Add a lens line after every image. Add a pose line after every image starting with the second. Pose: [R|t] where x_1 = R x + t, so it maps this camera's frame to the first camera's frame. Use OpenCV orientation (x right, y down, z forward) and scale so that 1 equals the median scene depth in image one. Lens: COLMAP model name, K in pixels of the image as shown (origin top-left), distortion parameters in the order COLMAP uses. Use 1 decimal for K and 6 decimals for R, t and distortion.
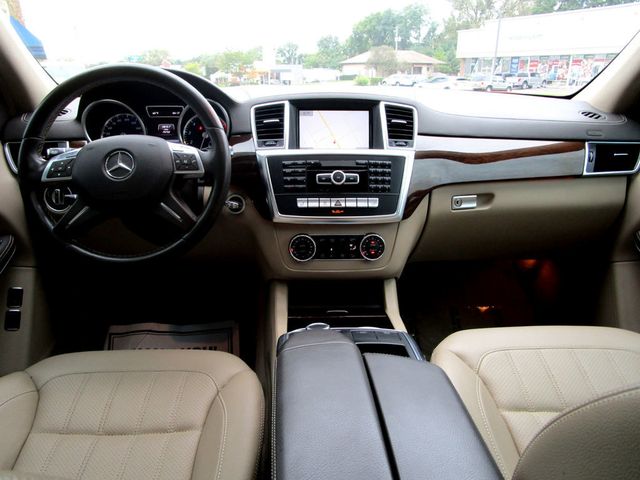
lens RADIAL K [[461.9, 0, 320.1], [0, 461.9, 230.6], [0, 0, 1]] dist [-0.009058, 0.005037]
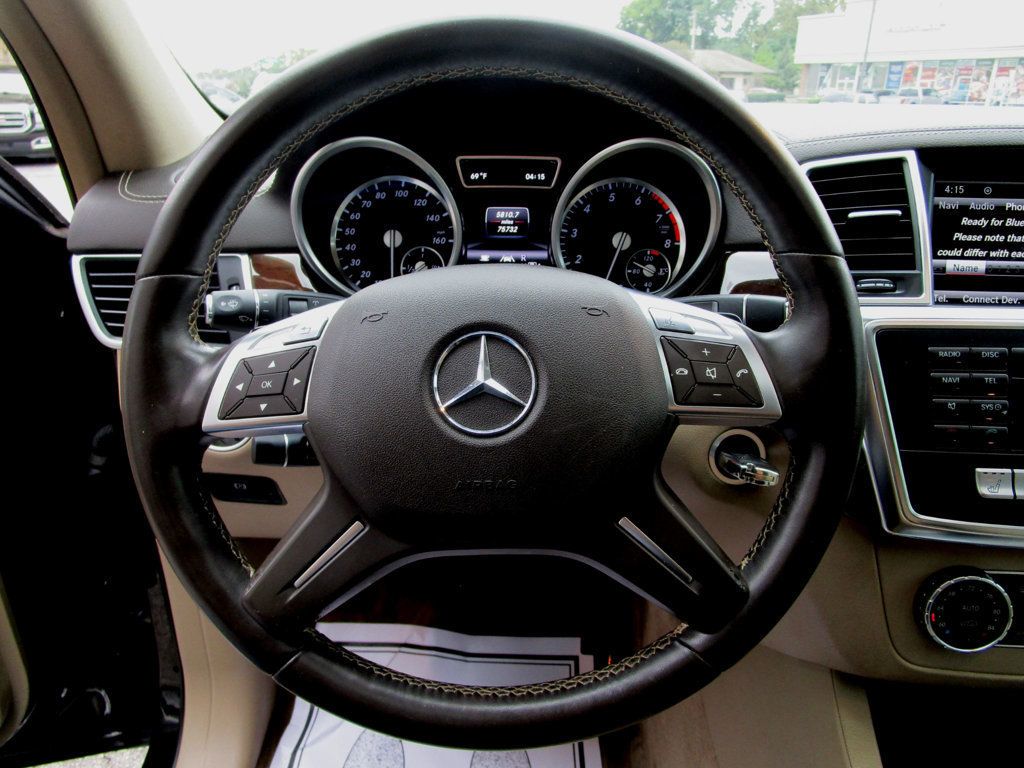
lens RADIAL K [[723.3, 0, 500.3], [0, 723.3, 381.7], [0, 0, 1]] dist [-0.008472, 0.005803]
pose [[0.997165, 0.034270, -0.066990, -0.295632], [-0.030332, 0.997801, 0.058940, -0.126840], [0.068863, -0.056741, 0.996011, 0.423634]]
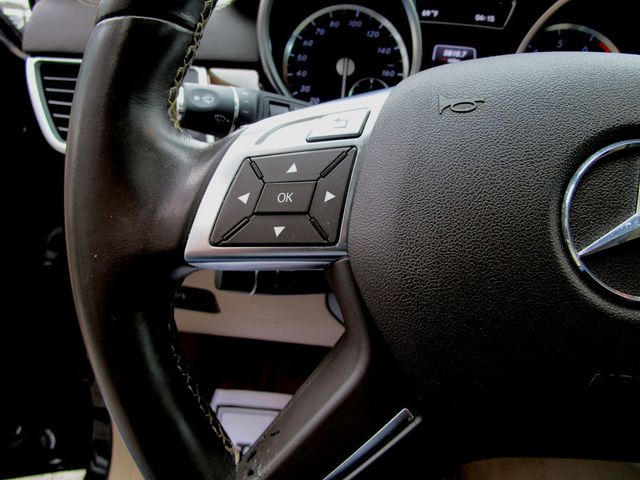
lens RADIAL K [[456.5, 0, 318.7], [0, 456.5, 239.6], [0, 0, 1]] dist [-0.006212, -0.003294]
pose [[0.992499, 0.110194, -0.052940, -0.407069], [-0.103452, 0.987780, 0.116571, -0.107160], [0.065138, -0.110220, 0.991770, 0.609736]]
